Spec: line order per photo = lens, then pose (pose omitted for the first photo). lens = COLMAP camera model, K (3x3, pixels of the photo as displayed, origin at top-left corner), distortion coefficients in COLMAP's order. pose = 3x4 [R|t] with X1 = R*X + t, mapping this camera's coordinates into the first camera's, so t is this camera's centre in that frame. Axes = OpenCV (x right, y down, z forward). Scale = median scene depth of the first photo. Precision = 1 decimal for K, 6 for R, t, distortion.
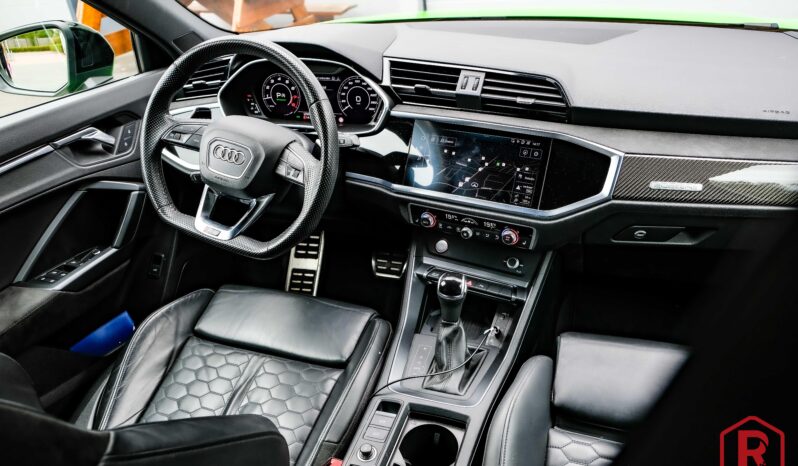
lens RADIAL K [[612.5, 0, 402.4], [0, 612.5, 233.1], [0, 0, 1]] dist [-0.056713, 0.029276]
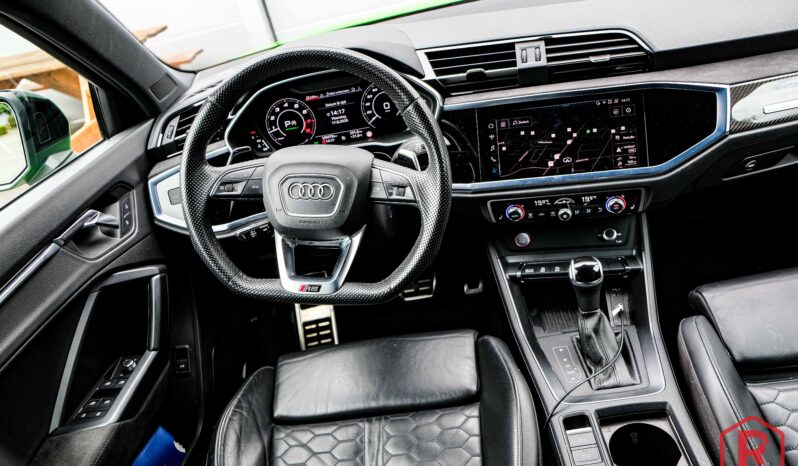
lens RADIAL K [[612.5, 0, 398.9], [0, 612.5, 233.4], [0, 0, 1]] dist [-0.056713, 0.029276]
pose [[0.941548, -0.261895, 0.211891, -0.303579], [0.270355, 0.962692, -0.011461, -0.027555], [-0.200985, 0.068077, 0.977226, 0.149301]]
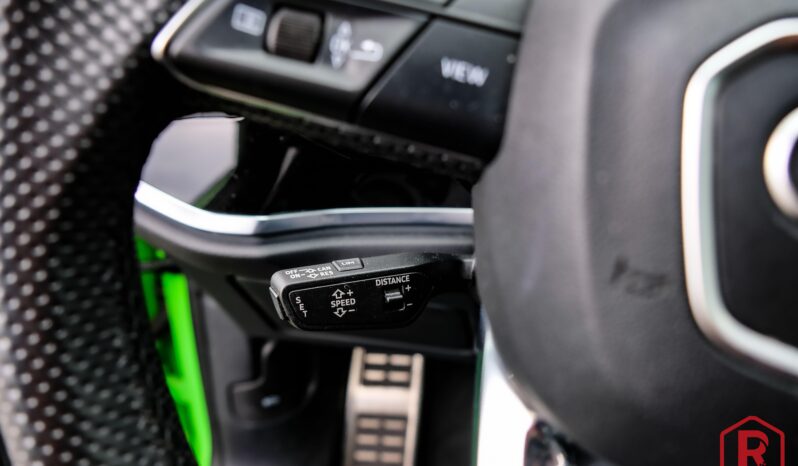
lens RADIAL K [[612.5, 0, 403.0], [0, 612.5, 231.1], [0, 0, 1]] dist [-0.056713, 0.029276]
pose [[0.989114, -0.002617, 0.147126, -0.322164], [0.007724, 0.999387, -0.034156, -0.101304], [-0.146947, 0.034920, 0.988528, 0.769700]]
